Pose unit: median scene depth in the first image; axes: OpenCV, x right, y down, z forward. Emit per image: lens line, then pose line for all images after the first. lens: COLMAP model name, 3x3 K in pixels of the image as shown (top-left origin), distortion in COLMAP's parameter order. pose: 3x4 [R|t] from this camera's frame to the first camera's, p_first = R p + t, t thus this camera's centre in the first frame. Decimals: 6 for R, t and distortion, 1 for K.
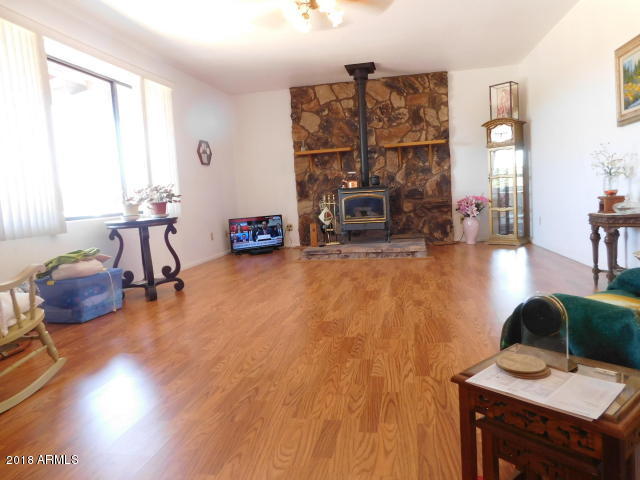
lens RADIAL K [[424.1, 0, 322.1], [0, 424.1, 237.4], [0, 0, 1]] dist [-0.075655, 0.049608]
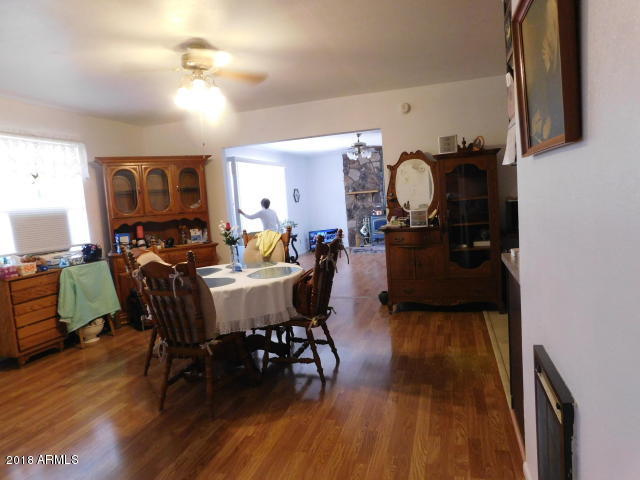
lens RADIAL K [[424.1, 0, 324.9], [0, 424.1, 238.6], [0, 0, 1]] dist [-0.075655, 0.049608]
pose [[0.996830, -0.008199, -0.079137, -0.015272], [0.008238, 0.999966, 0.000166, -0.015822], [0.079133, -0.000818, 0.996864, -0.814093]]
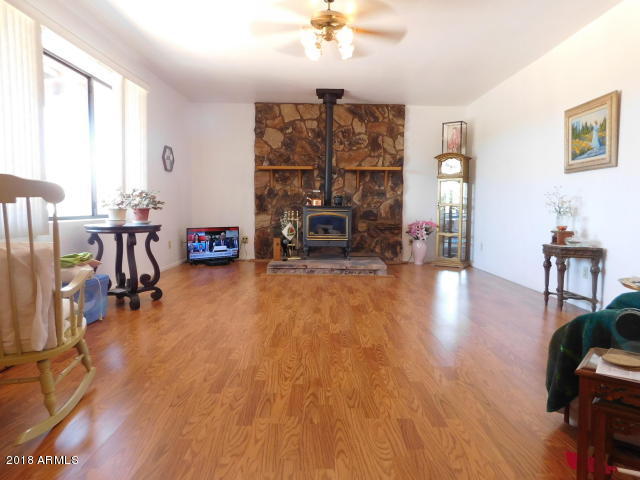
lens RADIAL K [[424.1, 0, 322.0], [0, 424.1, 238.2], [0, 0, 1]] dist [-0.075655, 0.049608]
pose [[0.978204, 0.057065, 0.199651, -0.114809], [-0.050762, 0.998042, -0.036553, 0.000055], [-0.201346, 0.025622, 0.979185, -0.020525]]
